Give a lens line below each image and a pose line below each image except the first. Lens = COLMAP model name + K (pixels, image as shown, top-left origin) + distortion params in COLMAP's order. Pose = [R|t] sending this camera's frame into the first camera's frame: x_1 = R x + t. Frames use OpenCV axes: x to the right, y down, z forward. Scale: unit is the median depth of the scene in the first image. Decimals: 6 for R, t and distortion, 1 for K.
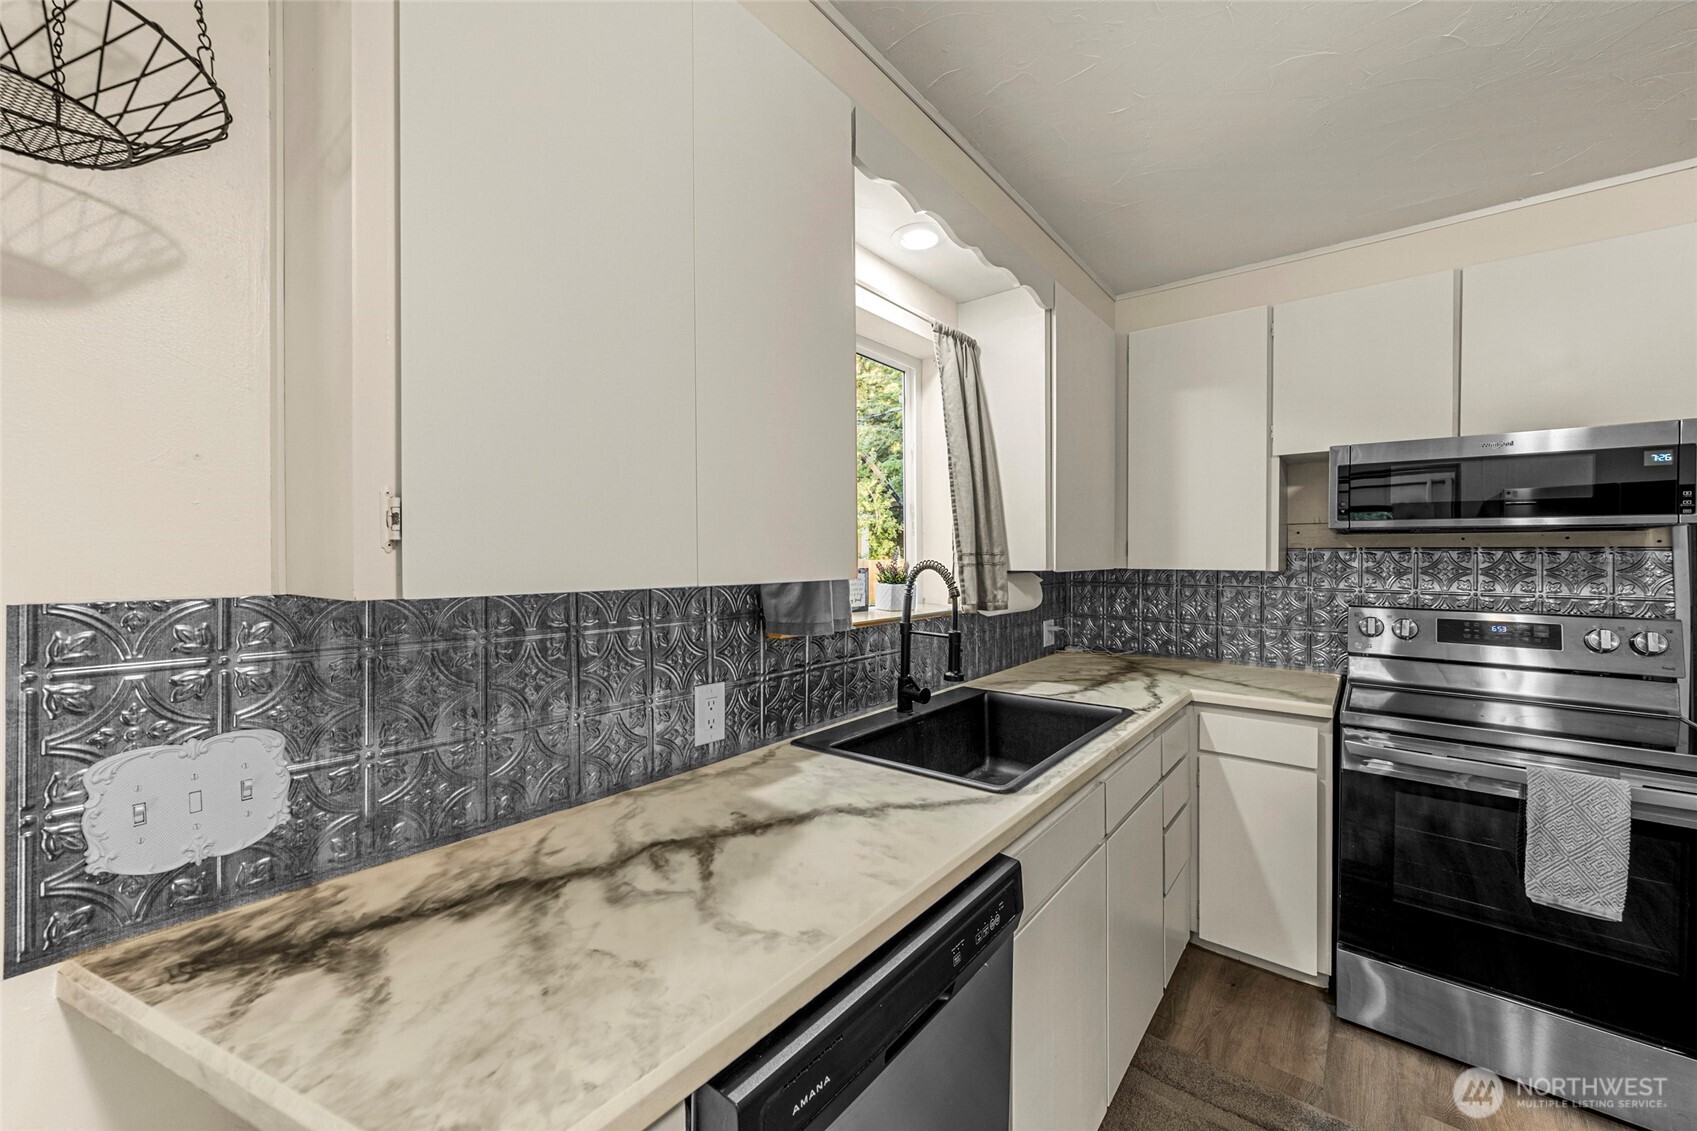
lens RADIAL K [[661.9, 0, 848.4], [0, 661.9, 559.9], [0, 0, 1]] dist [0.000180, 0.000089]
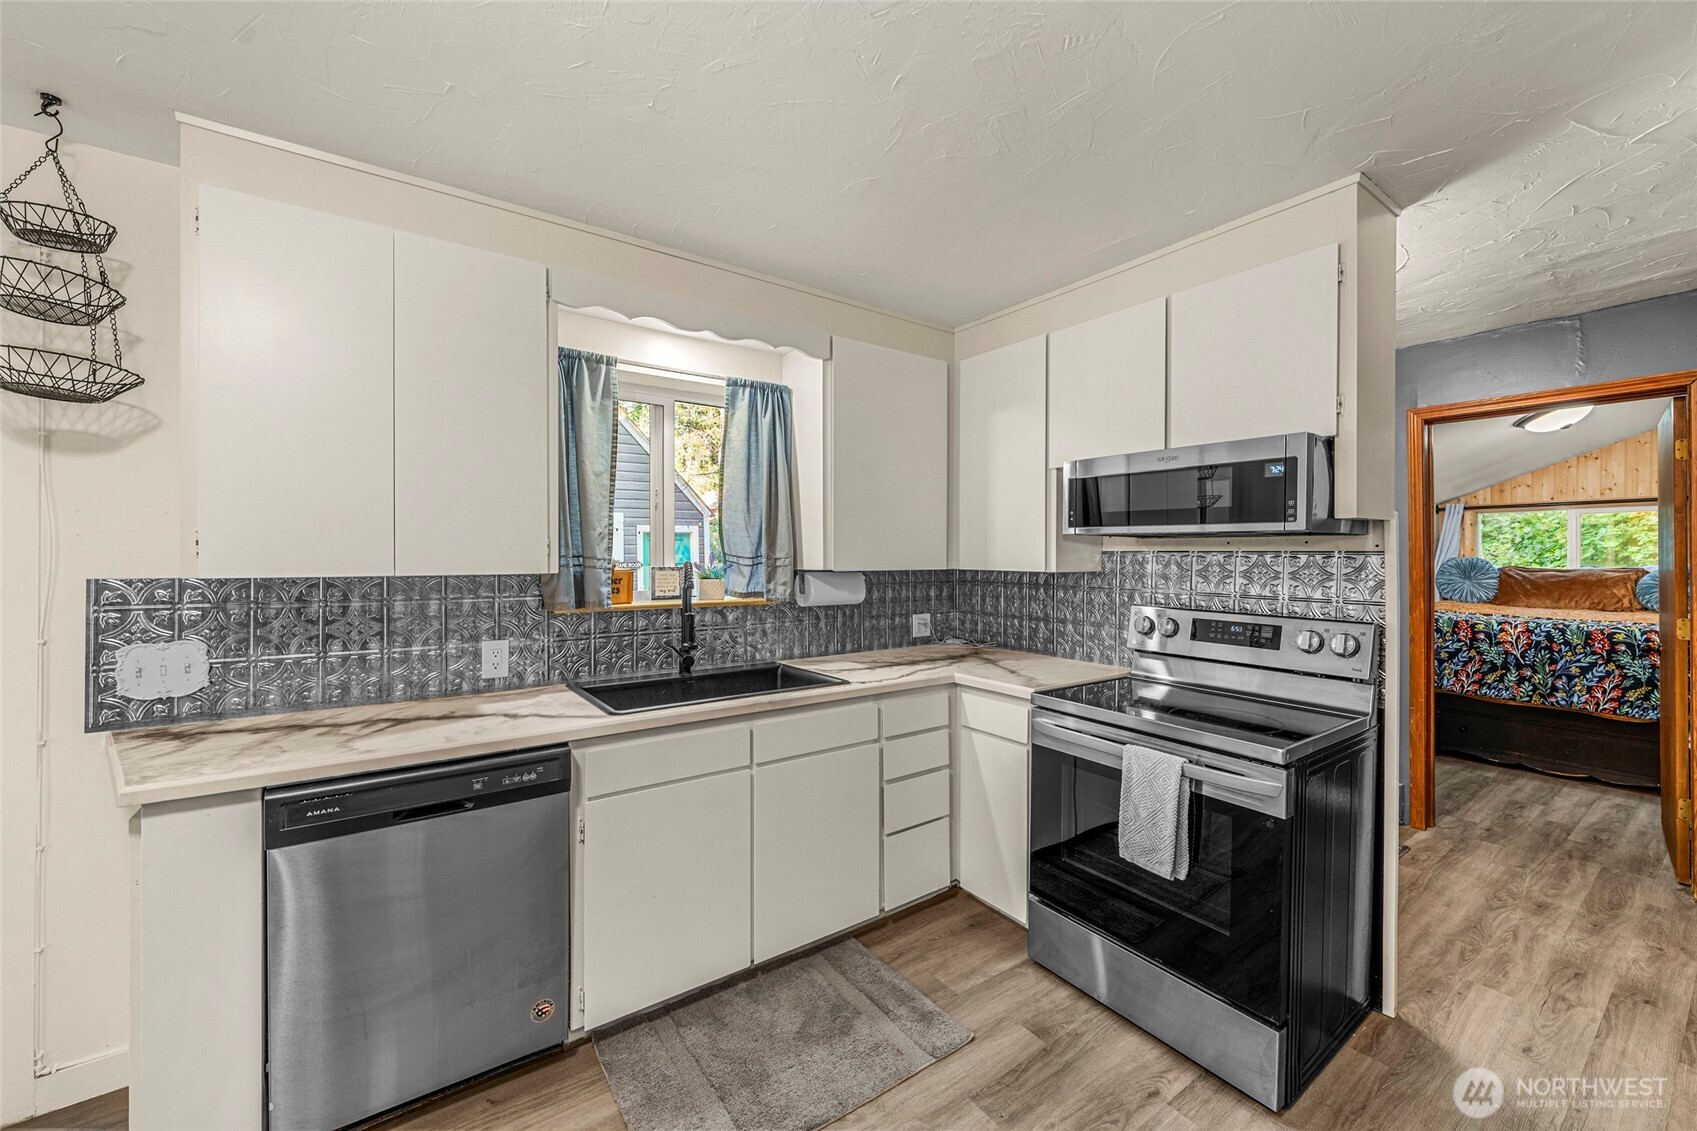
lens RADIAL K [[661.9, 0, 844.0], [0, 661.9, 560.6], [0, 0, 1]] dist [0.000180, 0.000089]
pose [[0.961113, 0.003732, -0.276132, 1.020236], [-0.003267, 0.999992, 0.002146, -0.006333], [0.276137, -0.001161, 0.961117, -0.277249]]
